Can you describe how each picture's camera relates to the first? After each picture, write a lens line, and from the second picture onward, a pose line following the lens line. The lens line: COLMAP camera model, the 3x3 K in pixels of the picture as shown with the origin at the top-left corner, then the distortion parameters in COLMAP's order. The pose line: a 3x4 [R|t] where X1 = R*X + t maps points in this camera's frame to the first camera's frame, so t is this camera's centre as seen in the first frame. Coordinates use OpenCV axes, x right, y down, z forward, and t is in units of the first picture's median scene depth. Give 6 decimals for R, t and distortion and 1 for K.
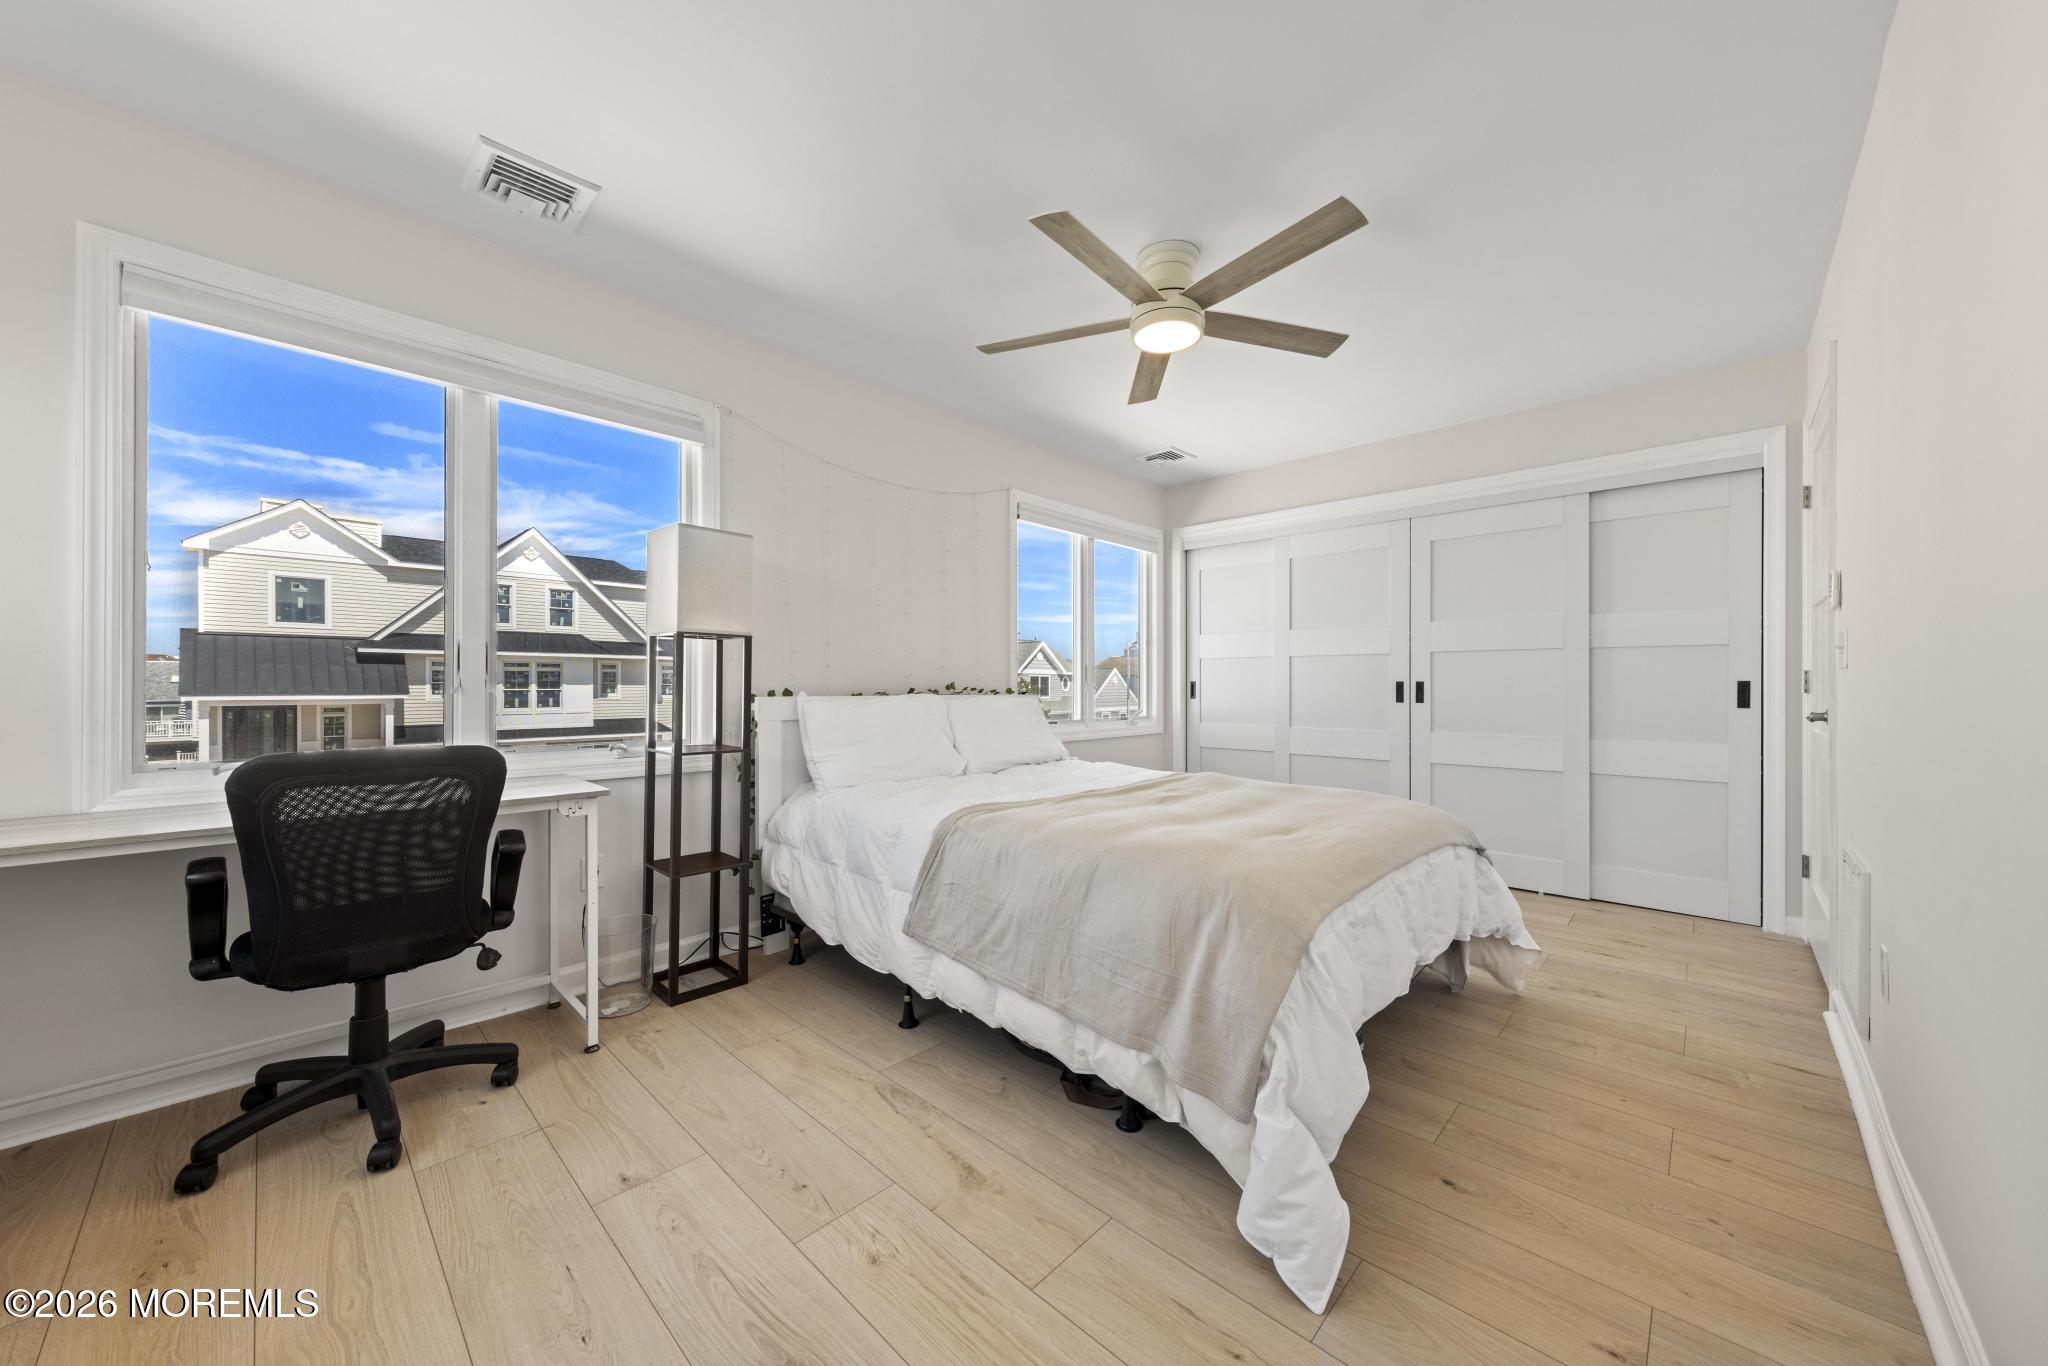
lens RADIAL K [[730.5, 0, 1029.0], [0, 730.5, 687.7], [0, 0, 1]] dist [0.000268, -0.000226]
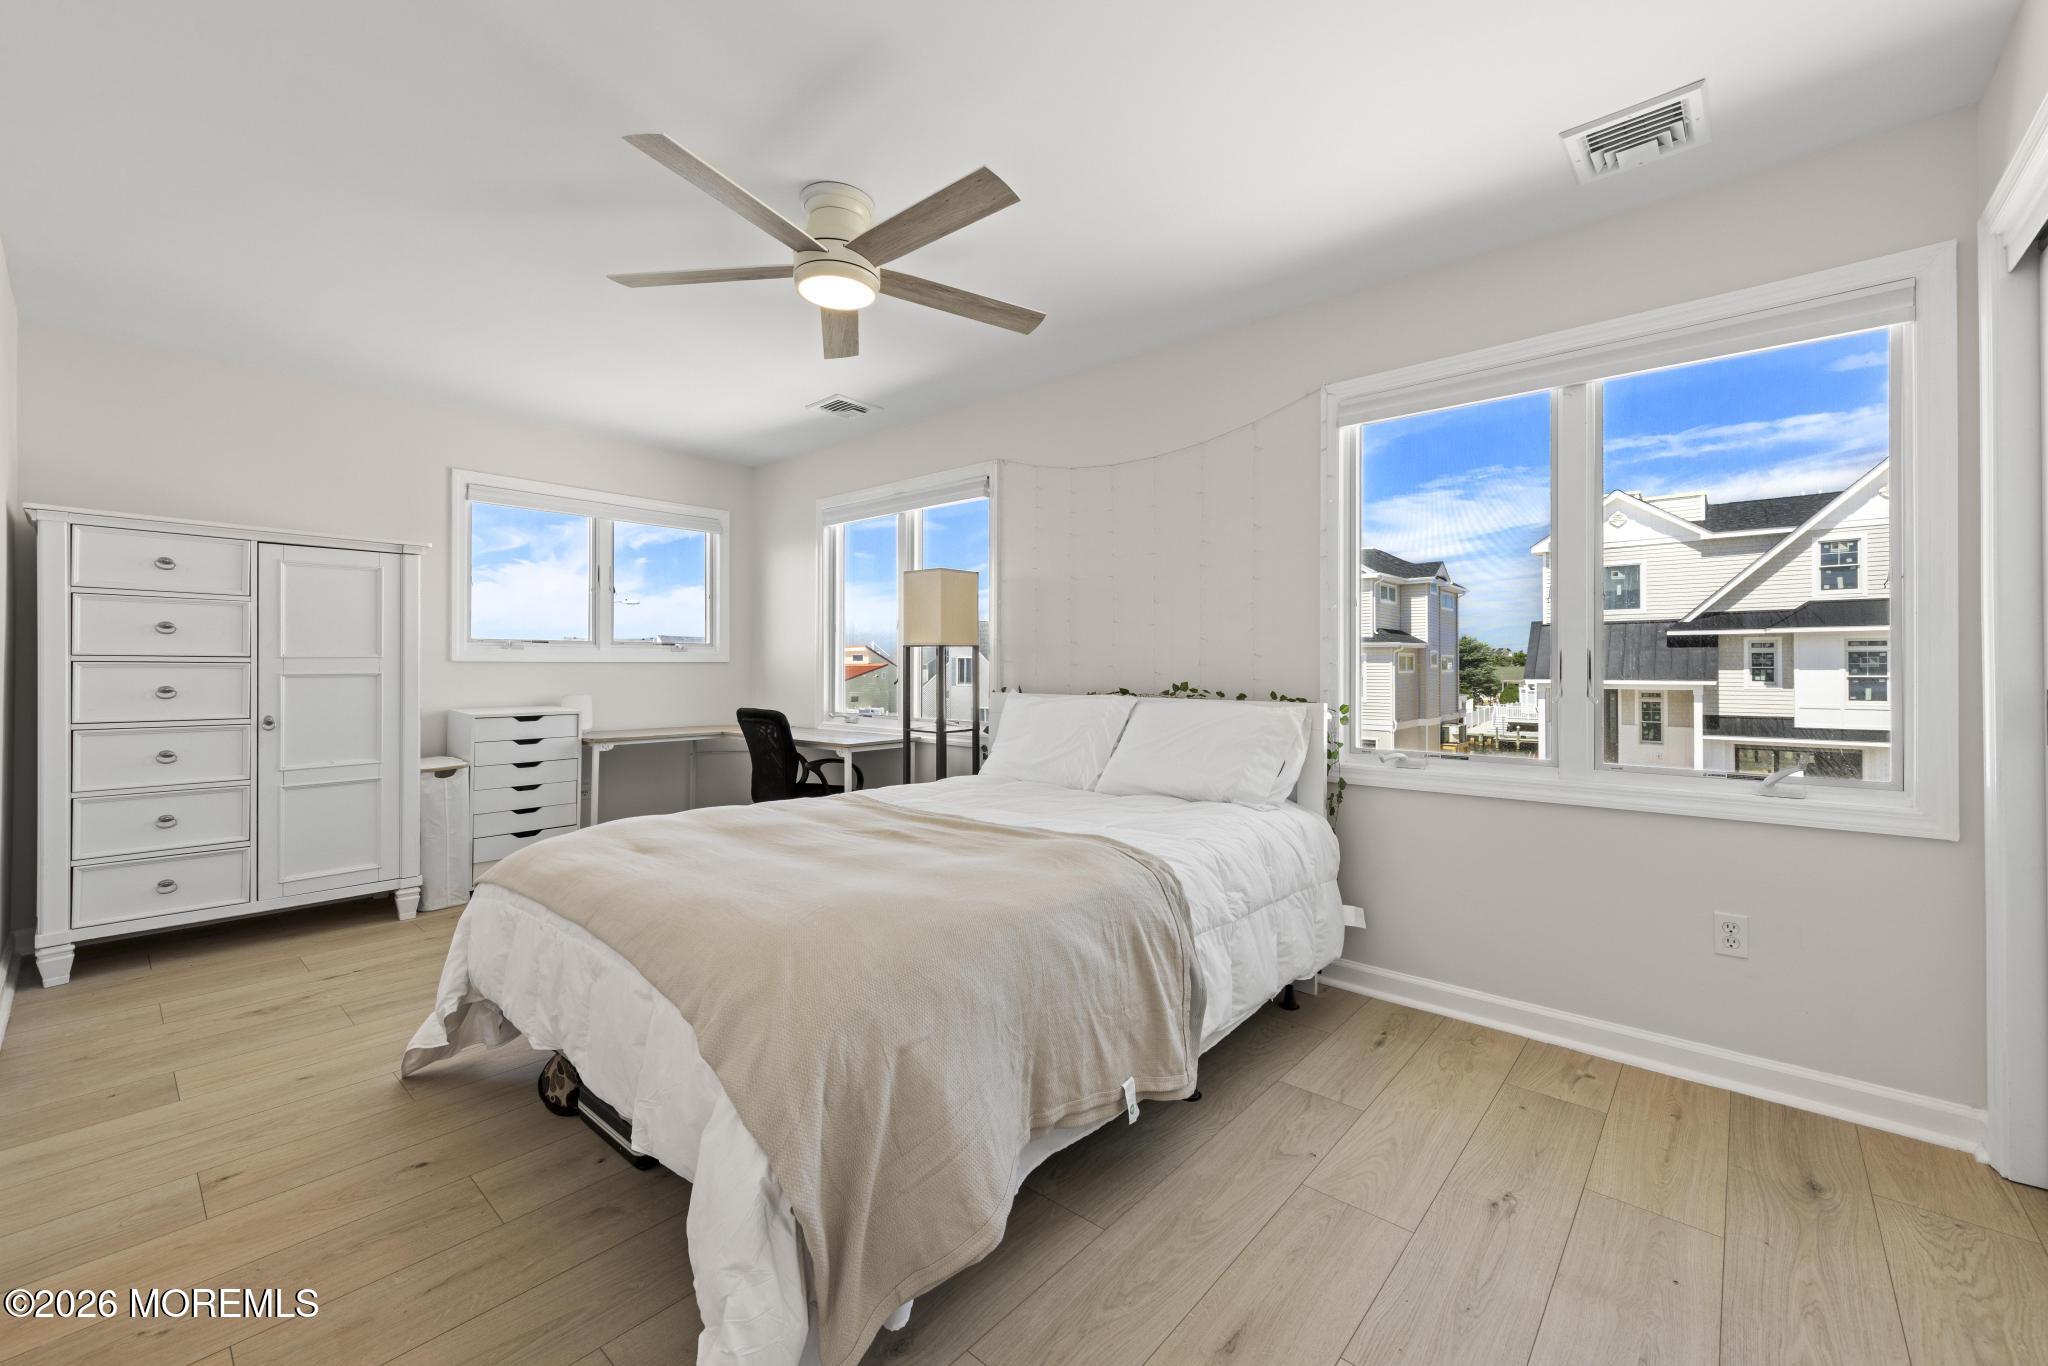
lens RADIAL K [[815.5, 0, 1028.8], [0, 815.5, 664.4], [0, 0, 1]] dist [0.002638, 0.000300]
pose [[0.035109, -0.004475, -0.999373, 0.120177], [-0.002975, 0.999985, -0.004582, -0.003391], [0.999379, 0.003134, 0.035095, 0.122822]]
